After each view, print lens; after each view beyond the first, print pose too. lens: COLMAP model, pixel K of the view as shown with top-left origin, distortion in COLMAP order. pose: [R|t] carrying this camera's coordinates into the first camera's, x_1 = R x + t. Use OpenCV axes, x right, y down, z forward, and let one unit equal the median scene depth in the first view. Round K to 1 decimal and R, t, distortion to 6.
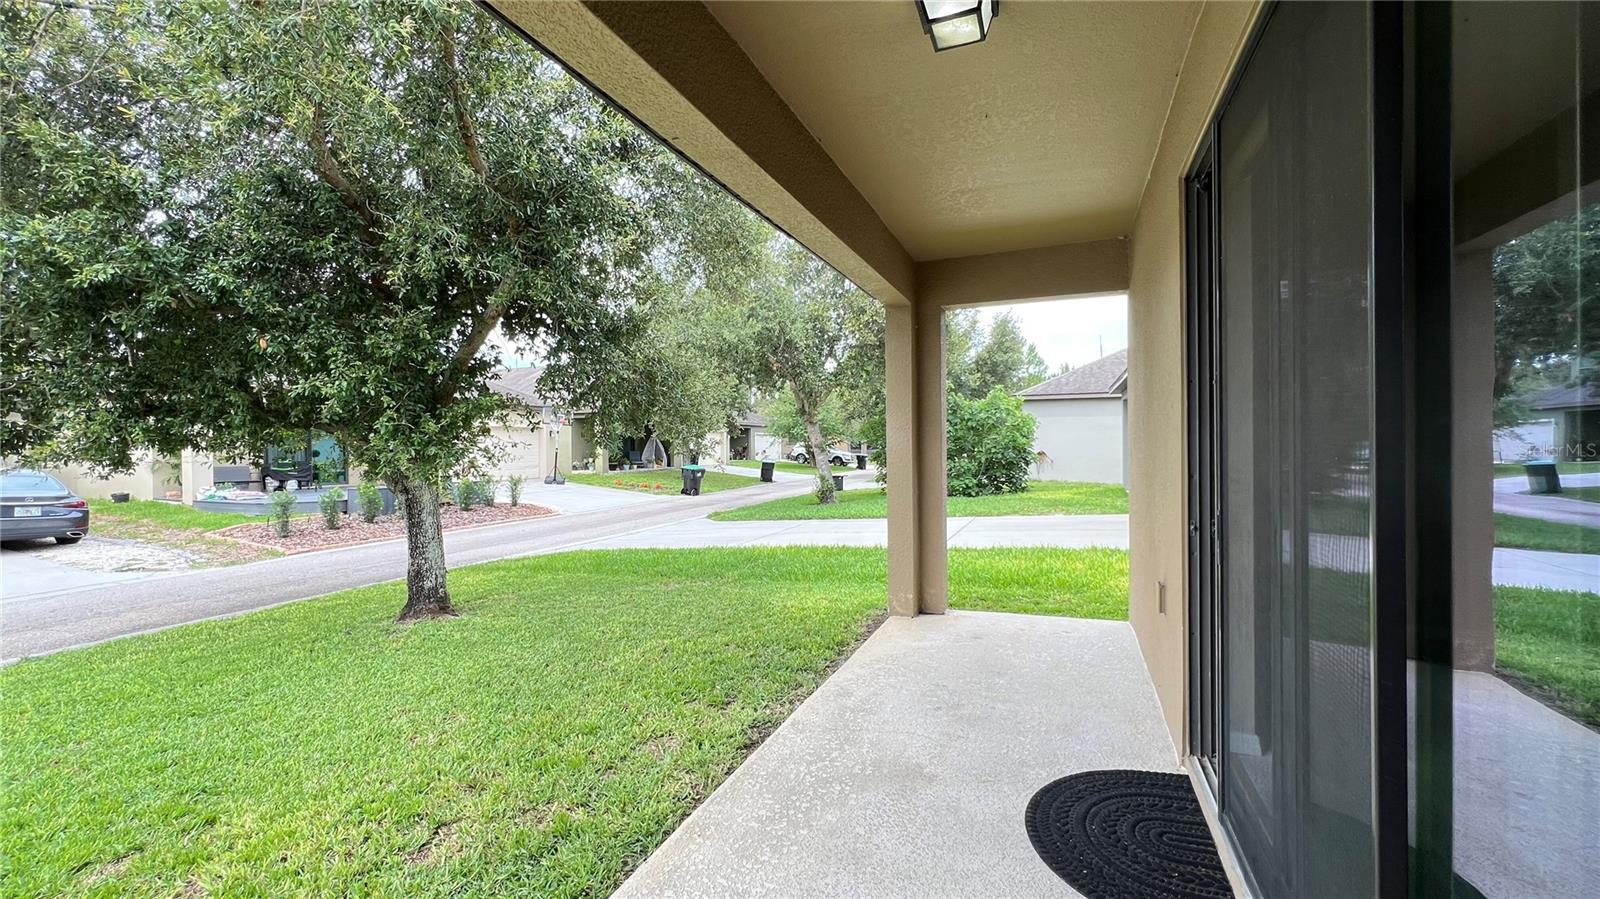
lens RADIAL K [[638.4, 0, 794.2], [0, 638.4, 448.3], [0, 0, 1]] dist [-0.000375, 0.000037]
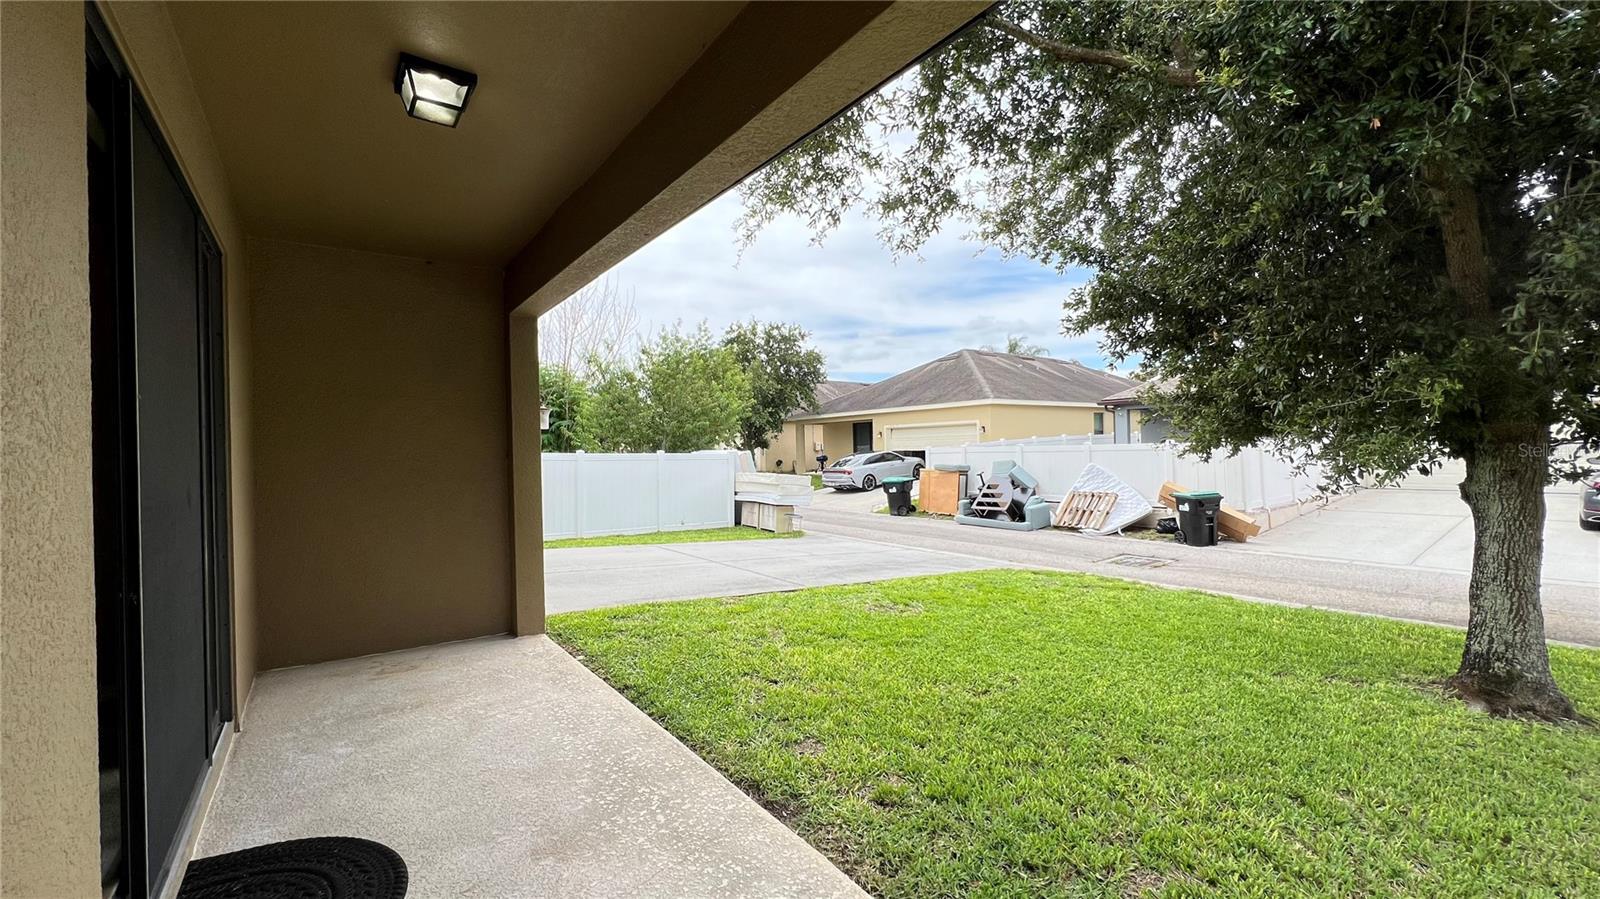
lens RADIAL K [[638.4, 0, 794.2], [0, 638.4, 448.3], [0, 0, 1]] dist [-0.000375, 0.000037]
pose [[-0.518549, 0.018646, -0.854845, 0.709677], [0.022575, 0.999712, 0.008112, -0.016116], [0.854750, -0.015092, -0.518821, 1.647253]]
